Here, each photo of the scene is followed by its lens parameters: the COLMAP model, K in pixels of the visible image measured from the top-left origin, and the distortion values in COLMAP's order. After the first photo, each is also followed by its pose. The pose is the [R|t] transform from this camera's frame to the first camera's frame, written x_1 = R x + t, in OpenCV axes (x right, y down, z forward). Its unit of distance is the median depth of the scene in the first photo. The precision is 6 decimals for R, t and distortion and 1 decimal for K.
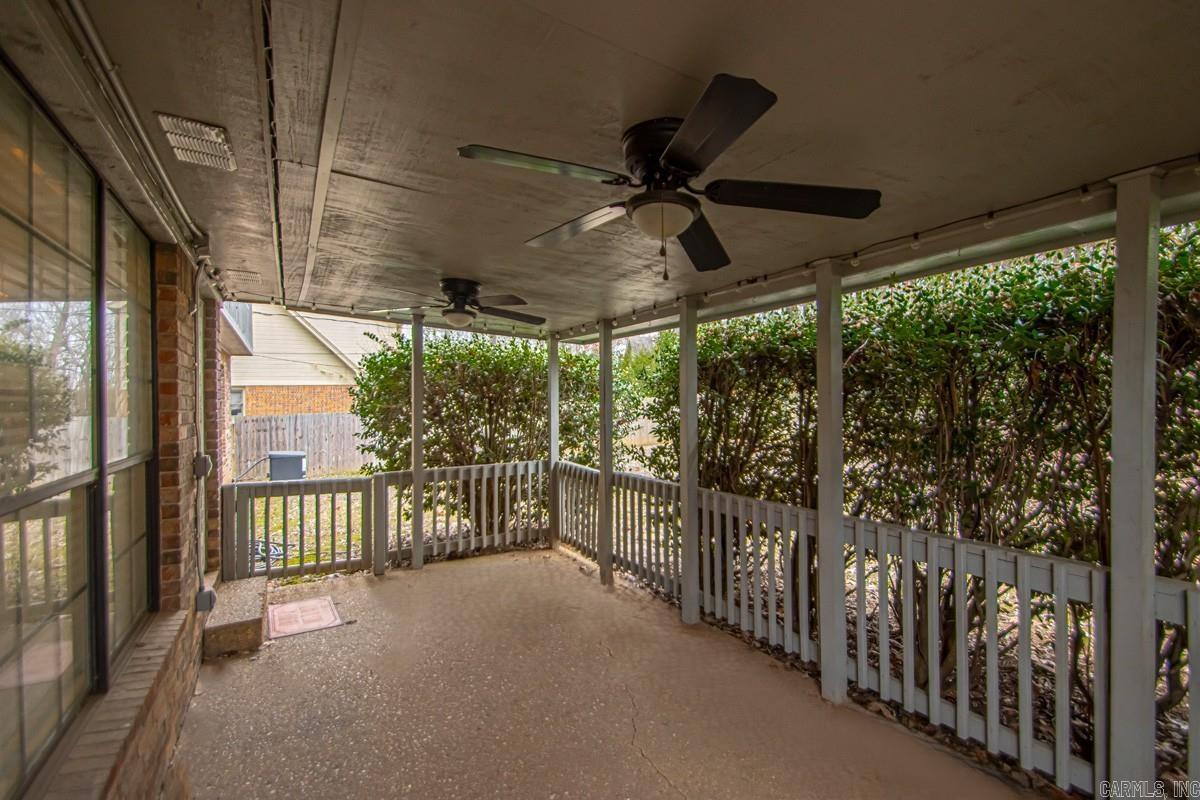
lens RADIAL K [[564.5, 0, 610.5], [0, 564.5, 404.8], [0, 0, 1]] dist [0.045443, -0.024596]
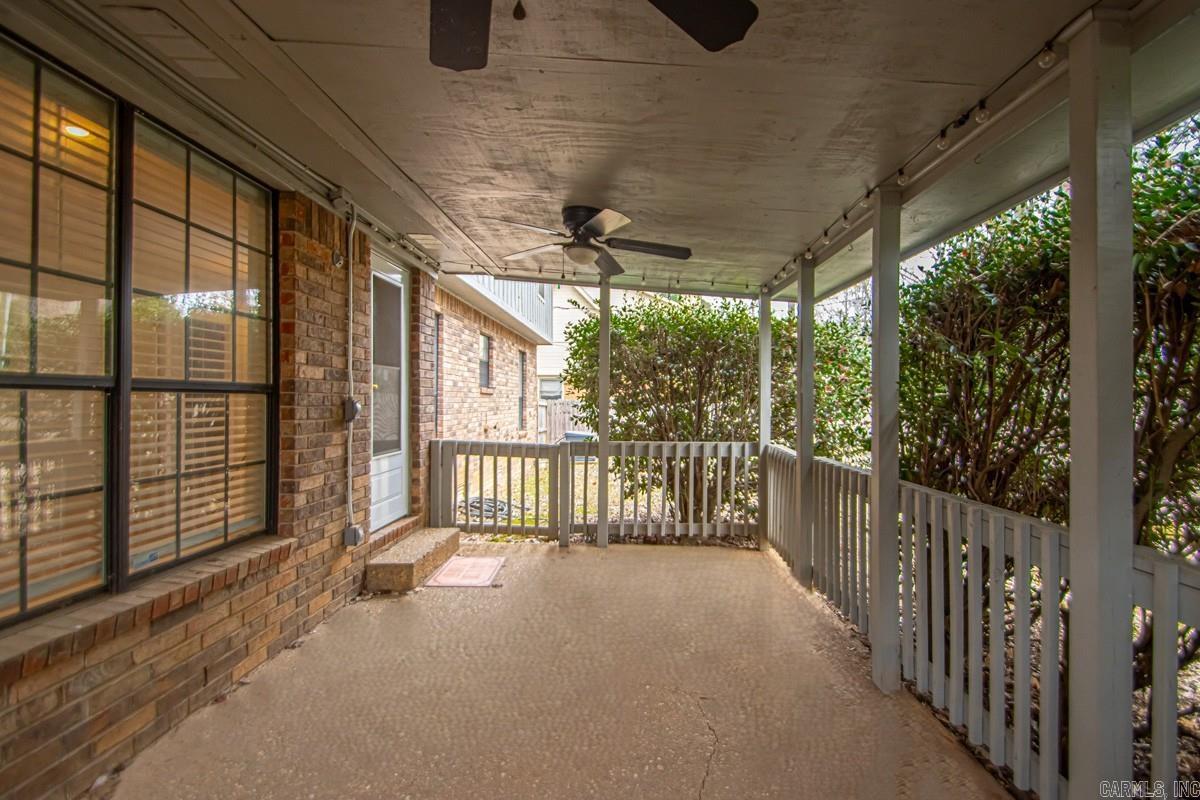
lens RADIAL K [[577.0, 0, 598.2], [0, 577.0, 393.1], [0, 0, 1]] dist [0.004119, 0.000483]
pose [[0.862447, 0.019699, -0.505764, 0.161323], [-0.024664, 0.999691, -0.003121, 0.048143], [0.505546, 0.015166, 0.862666, 0.216594]]
